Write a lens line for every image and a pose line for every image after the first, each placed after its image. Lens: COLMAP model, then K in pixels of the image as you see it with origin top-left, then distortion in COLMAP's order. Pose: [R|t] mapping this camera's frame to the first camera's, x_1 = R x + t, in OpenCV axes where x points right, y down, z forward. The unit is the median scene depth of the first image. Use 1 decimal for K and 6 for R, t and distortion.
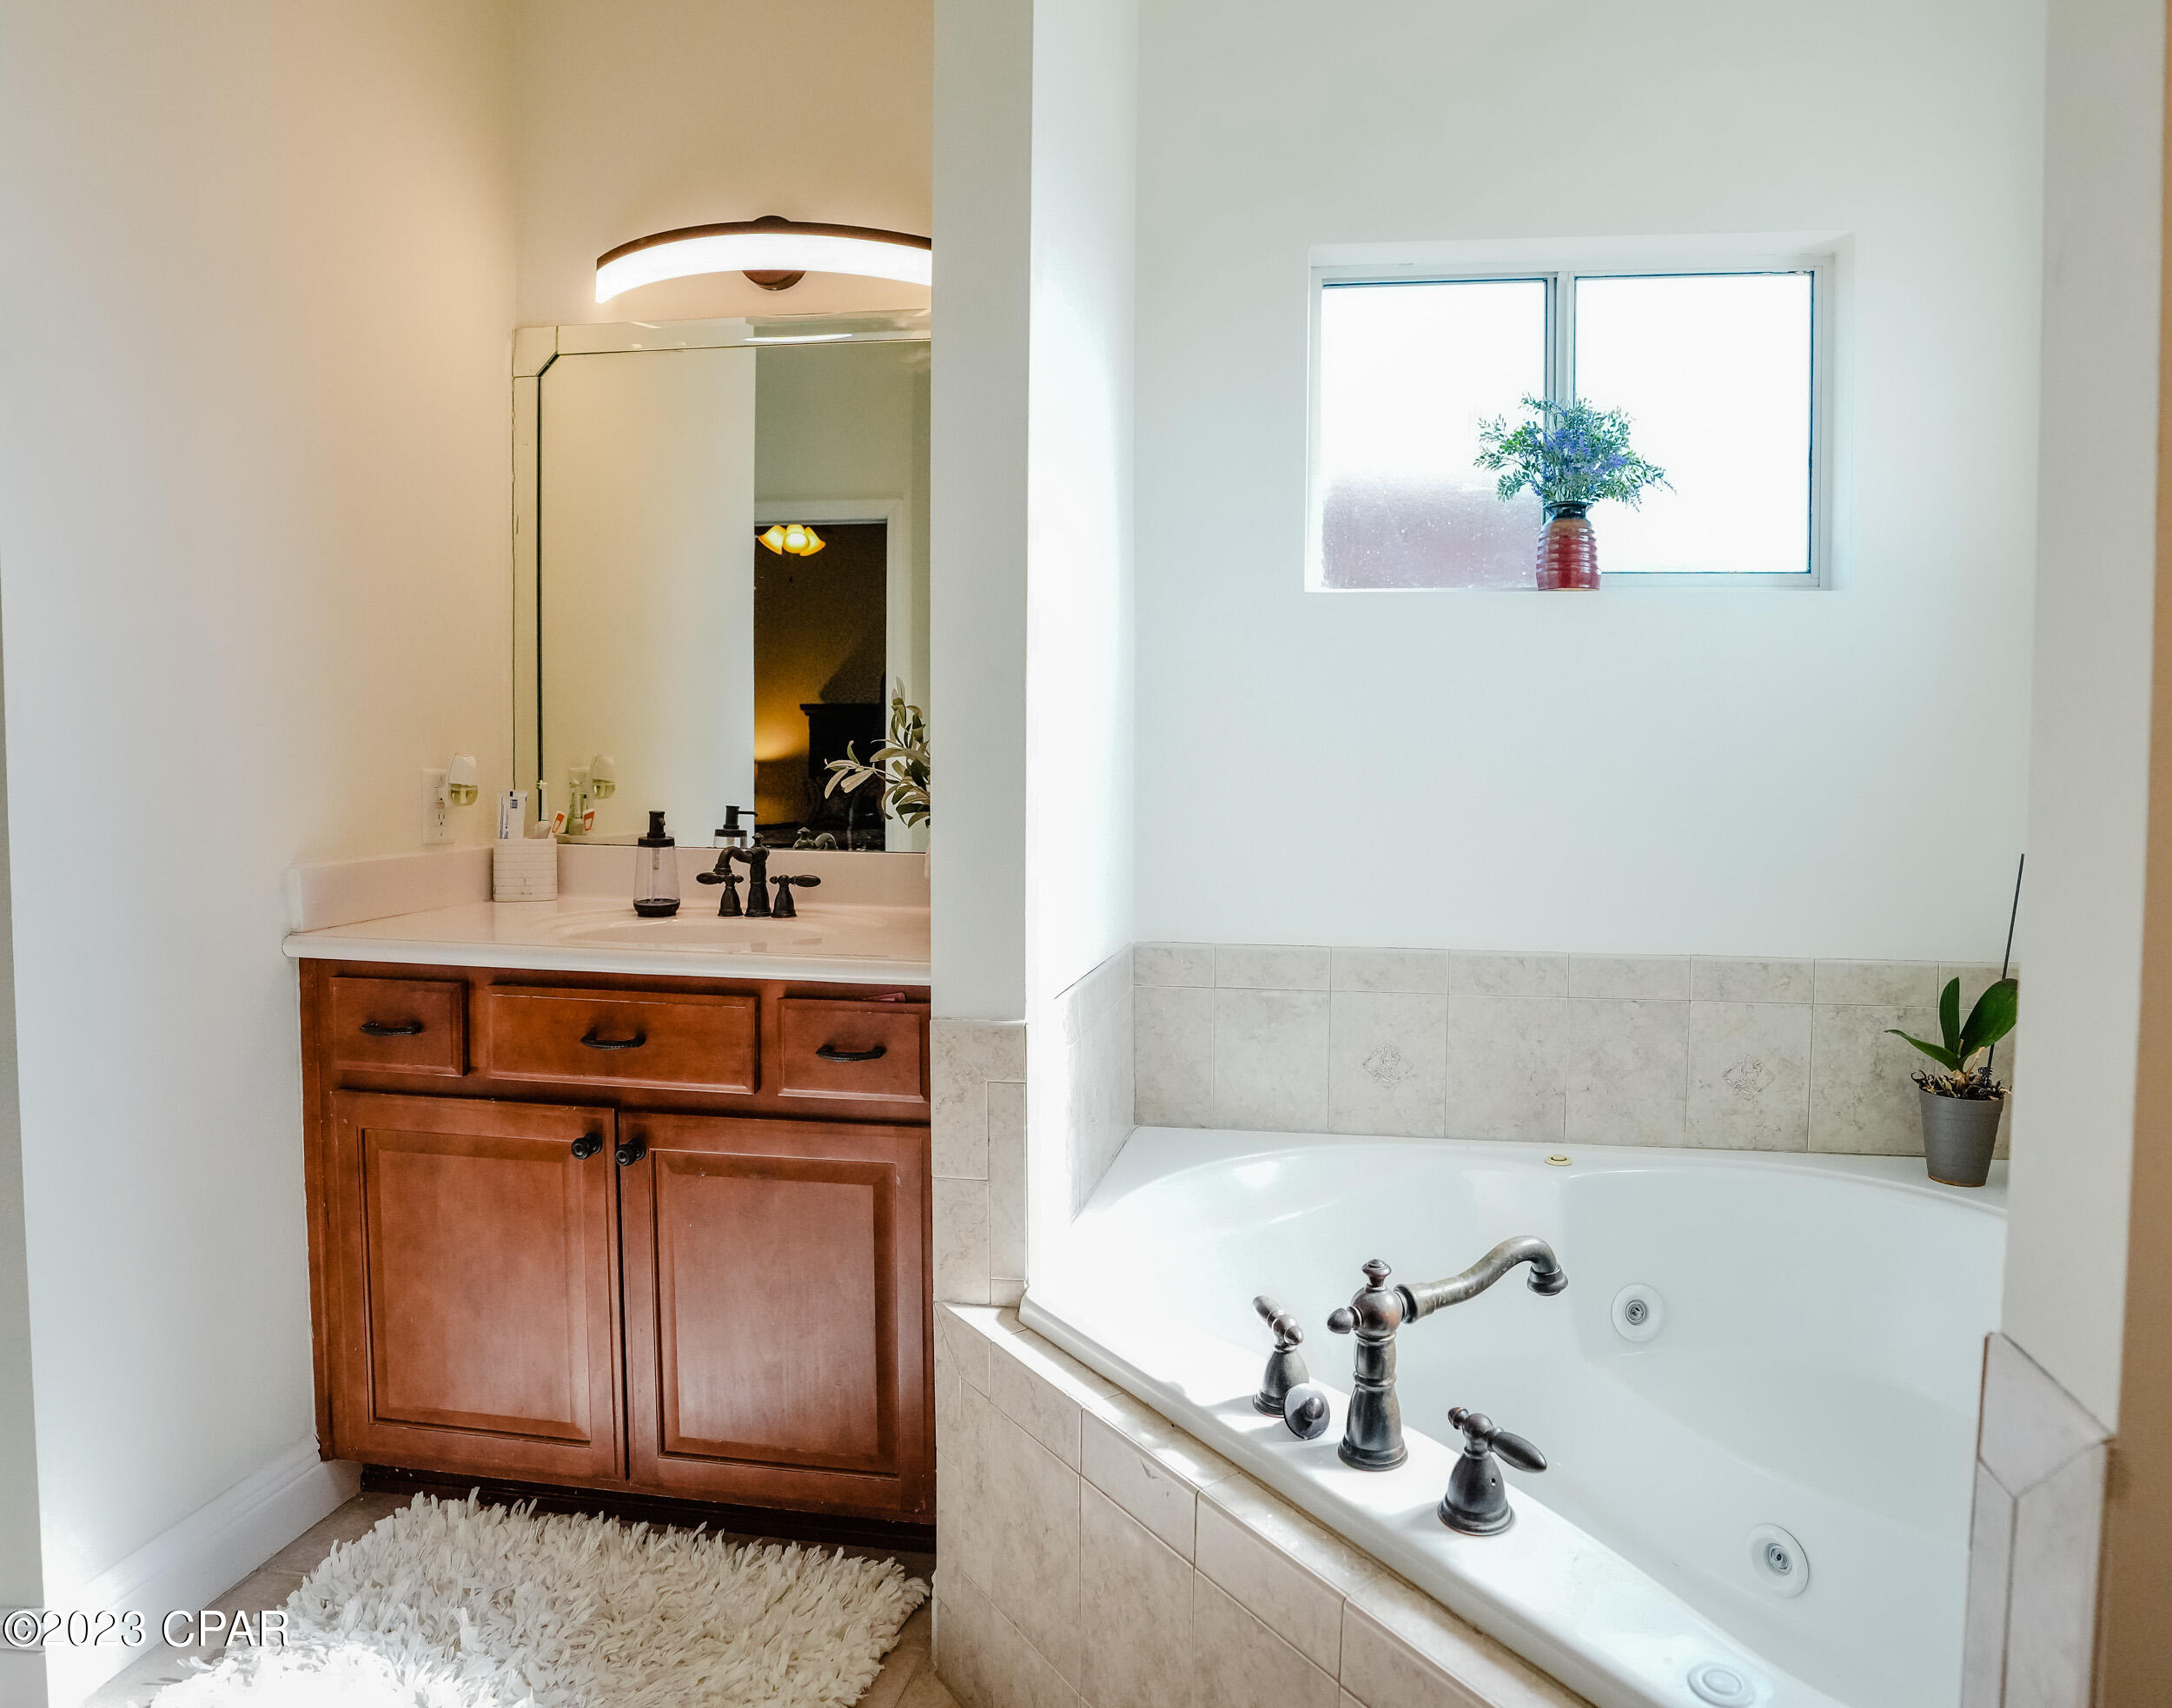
lens RADIAL K [[1293.0, 0, 1092.6], [0, 1293.0, 828.6], [0, 0, 1]] dist [-0.069147, 0.038022]
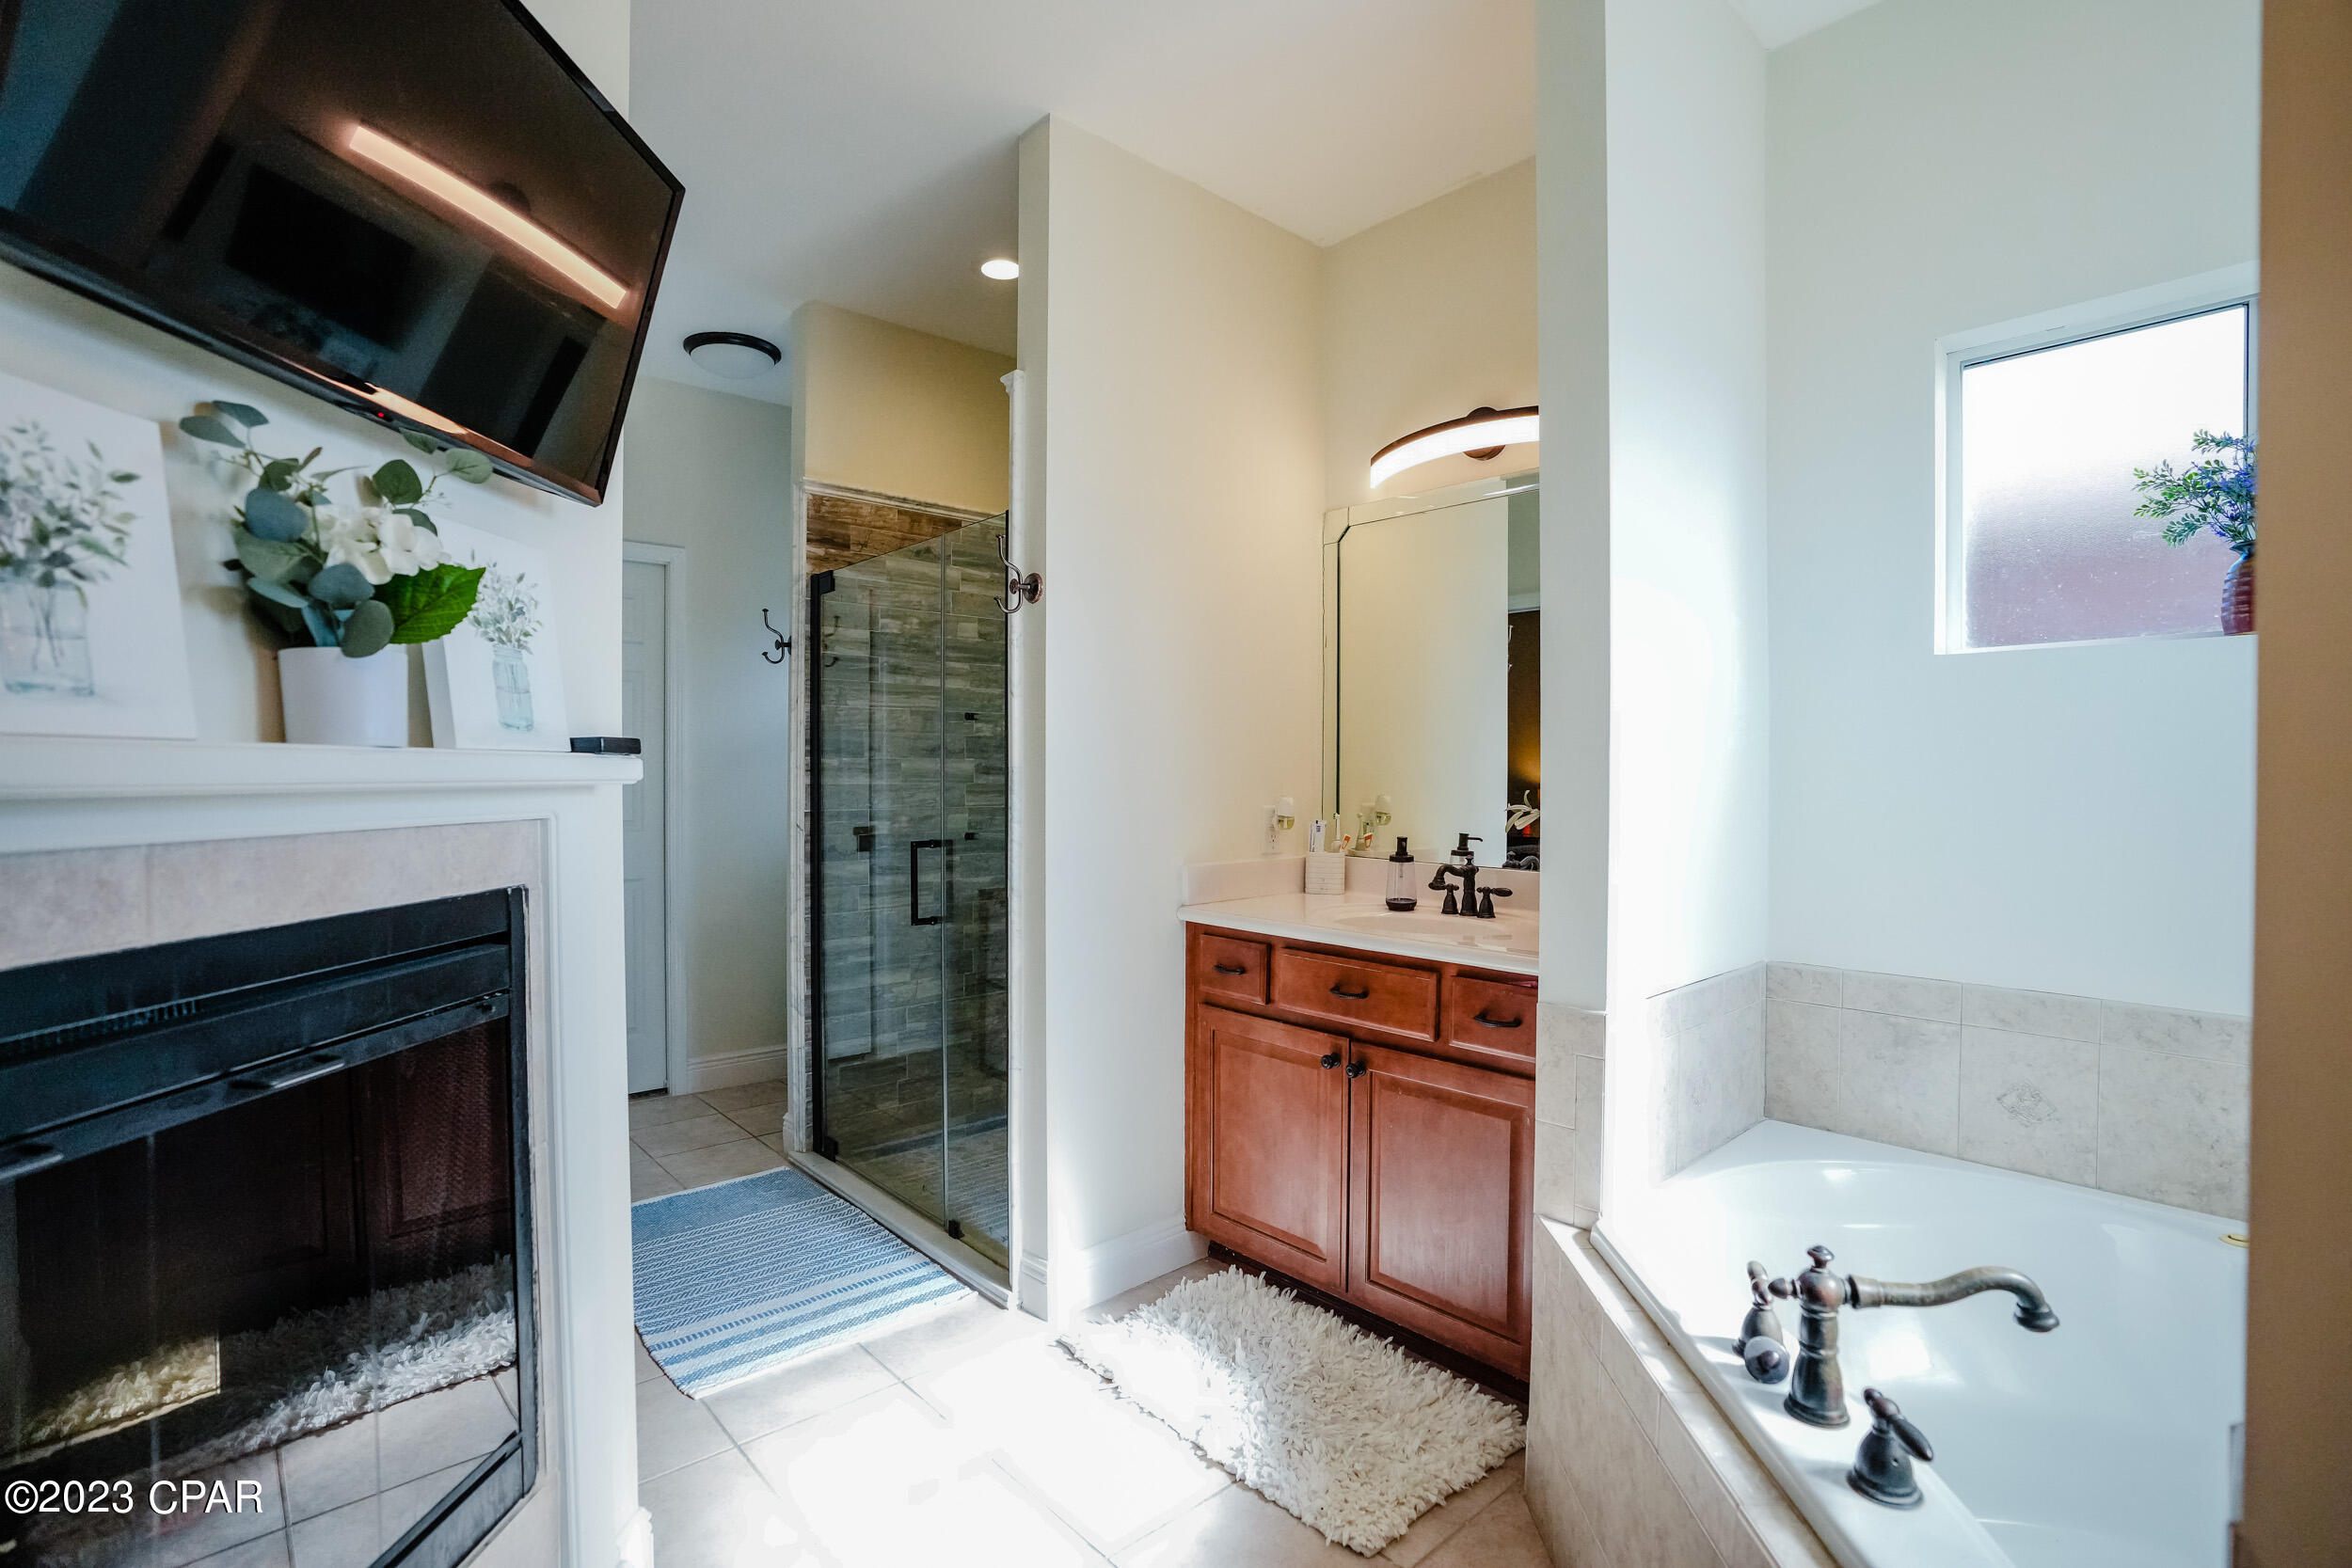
lens RADIAL K [[1091.4, 0, 1176.0], [0, 1091.4, 784.0], [0, 0, 1]] dist [-0.069241, 0.029211]
pose [[0.768861, 0.001151, -0.639415, 0.279362], [-0.026591, 0.999191, -0.030175, -0.033798], [0.638863, 0.040203, 0.768270, -0.112557]]
